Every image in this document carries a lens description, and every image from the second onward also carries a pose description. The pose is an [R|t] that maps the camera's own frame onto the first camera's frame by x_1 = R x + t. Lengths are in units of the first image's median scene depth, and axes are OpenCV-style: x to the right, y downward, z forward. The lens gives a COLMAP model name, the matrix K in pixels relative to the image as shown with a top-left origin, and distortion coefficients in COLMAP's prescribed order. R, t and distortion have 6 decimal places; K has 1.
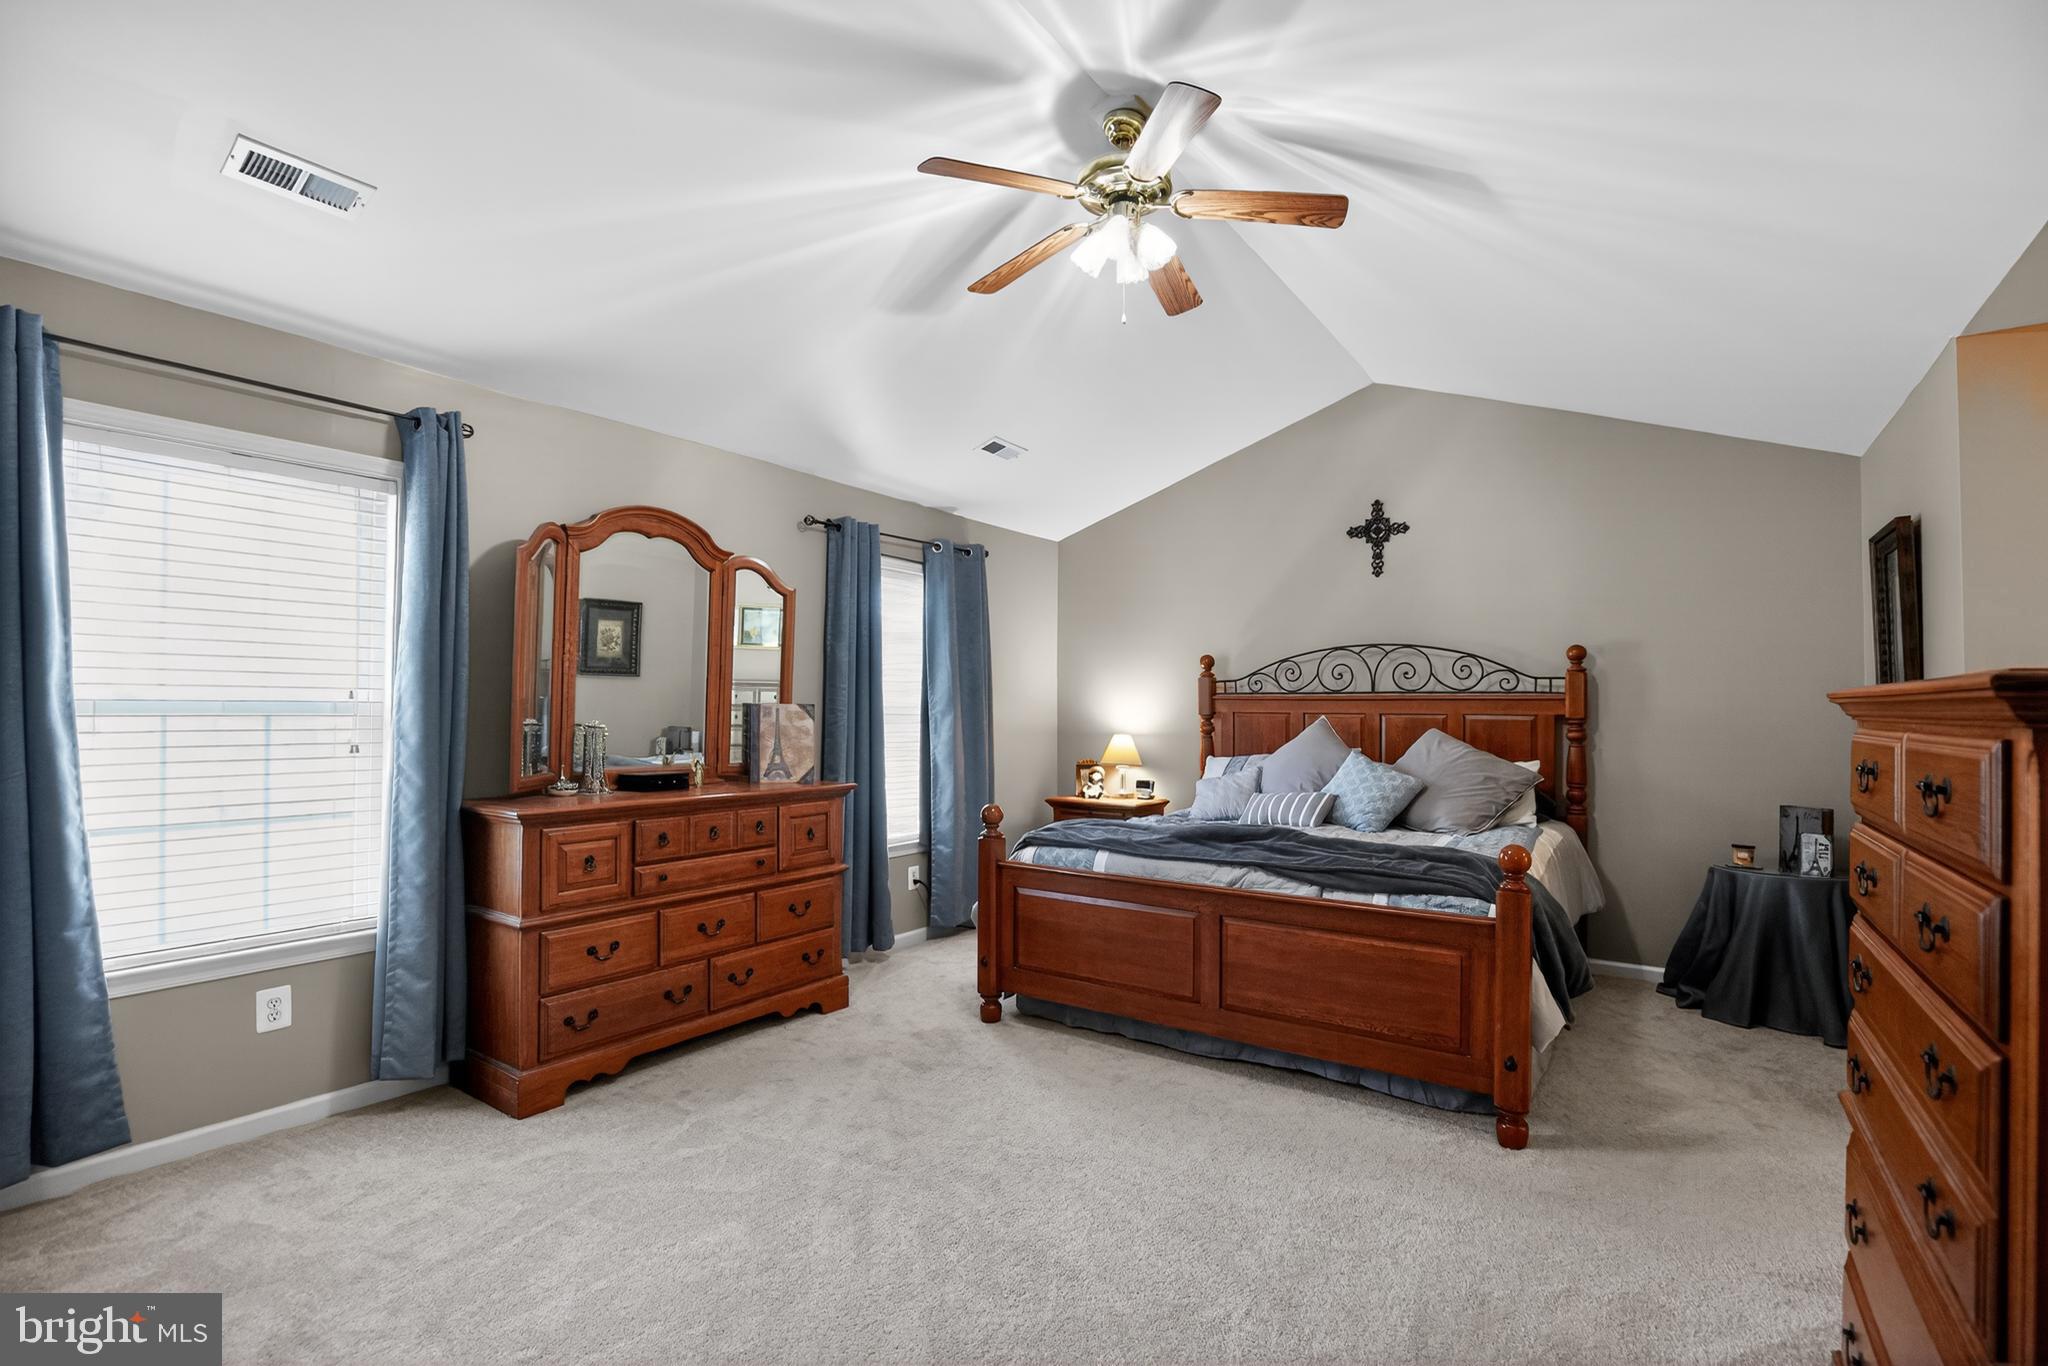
lens RADIAL K [[959.6, 0, 1028.8], [0, 959.6, 701.6], [0, 0, 1]] dist [-0.038520, 0.006981]
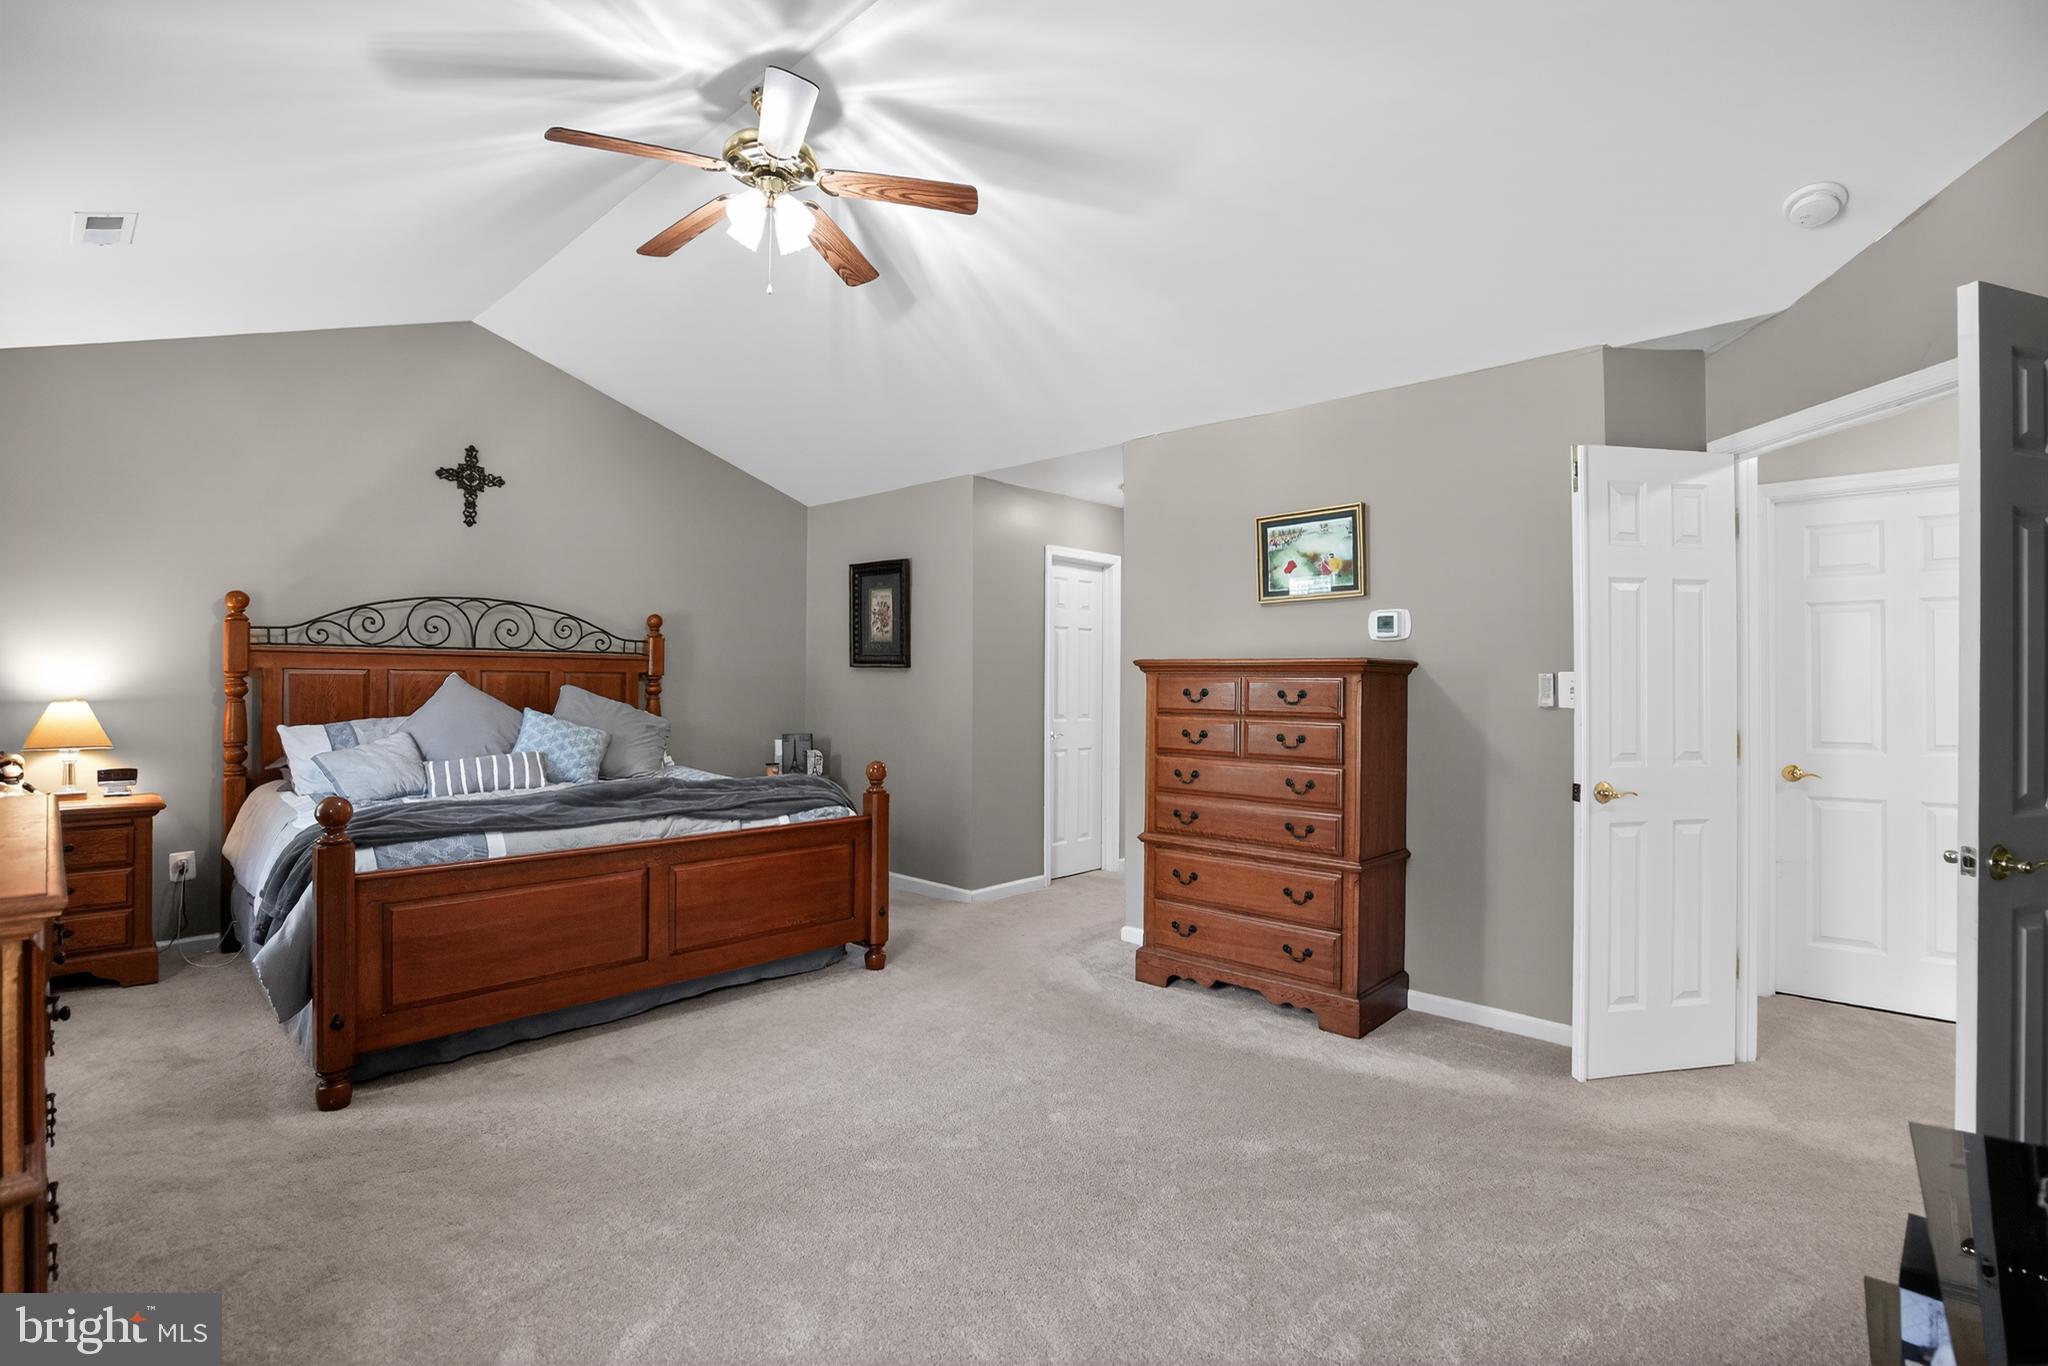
lens RADIAL K [[959.6, 0, 1028.8], [0, 959.6, 701.6], [0, 0, 1]] dist [-0.038520, 0.006981]
pose [[0.144226, -0.025599, 0.989214, -0.549042], [-0.013184, 0.999527, 0.027789, 0.010870], [-0.989457, -0.017050, 0.143821, 0.348860]]
